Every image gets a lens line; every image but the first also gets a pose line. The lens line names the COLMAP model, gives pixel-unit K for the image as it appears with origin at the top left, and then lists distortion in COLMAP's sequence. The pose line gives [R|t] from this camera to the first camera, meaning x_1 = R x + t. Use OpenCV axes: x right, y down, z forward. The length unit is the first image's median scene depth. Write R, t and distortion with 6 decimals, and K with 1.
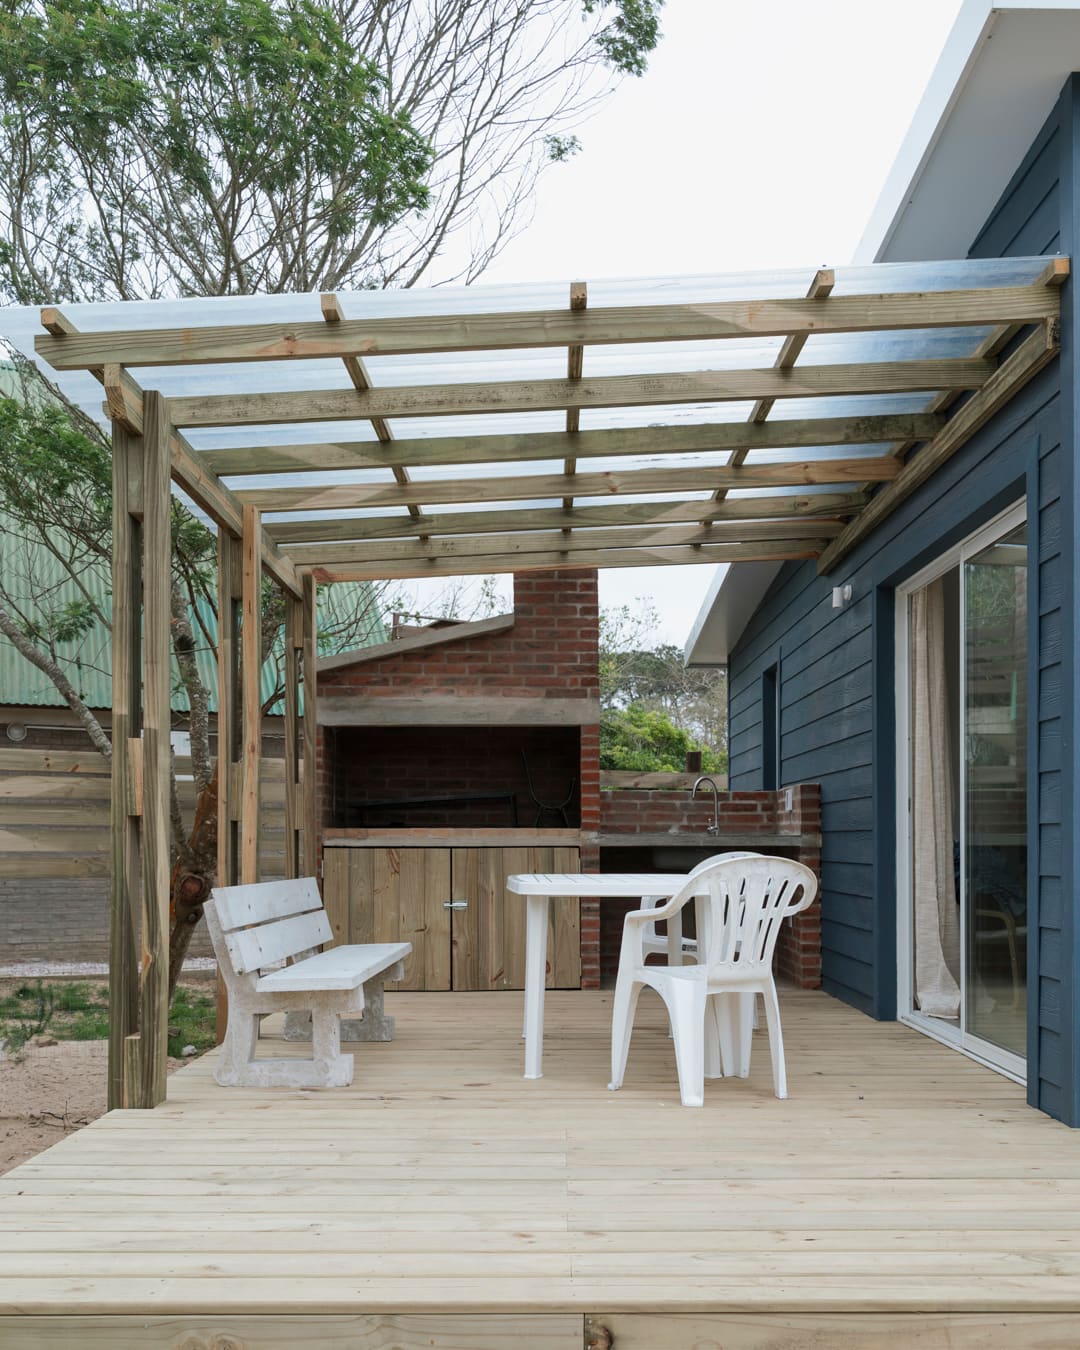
lens RADIAL K [[1313.0, 0, 541.4], [0, 1313.0, 840.1], [0, 0, 1]] dist [-0.001363, 0.000000]
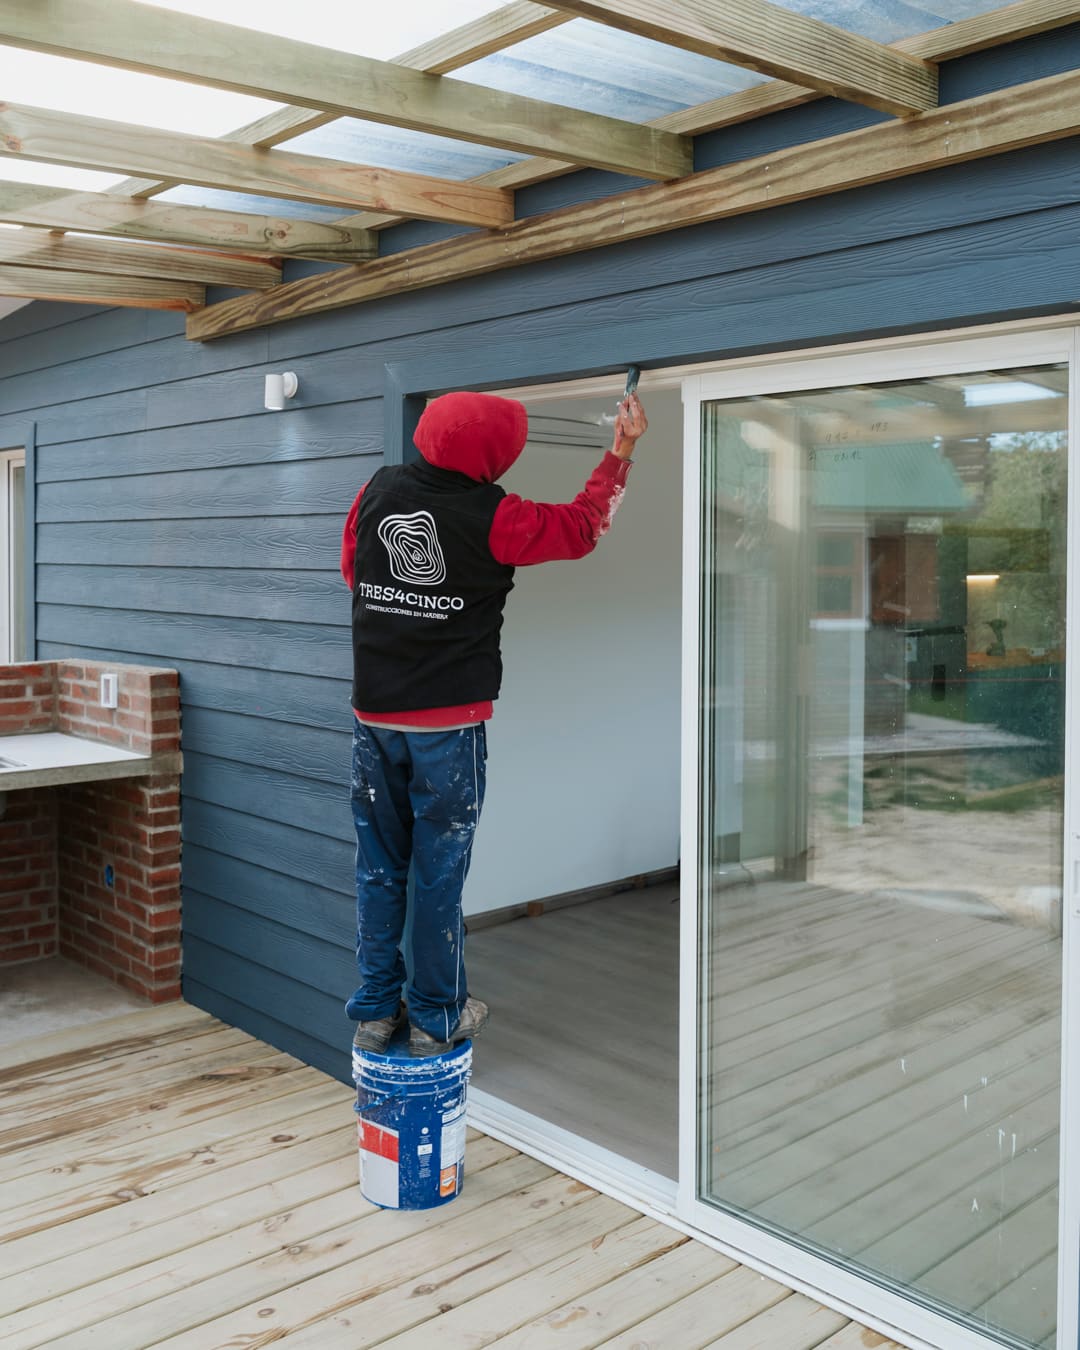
lens RADIAL K [[1313.0, 0, 523.1], [0, 1313.0, 561.8], [0, 0, 1]] dist [-0.001363, 0.000000]
pose [[0.735293, -0.006803, 0.677715, -0.090738], [0.001103, 0.999960, 0.008841, -0.100341], [-0.677748, -0.005753, 0.735271, 0.429845]]
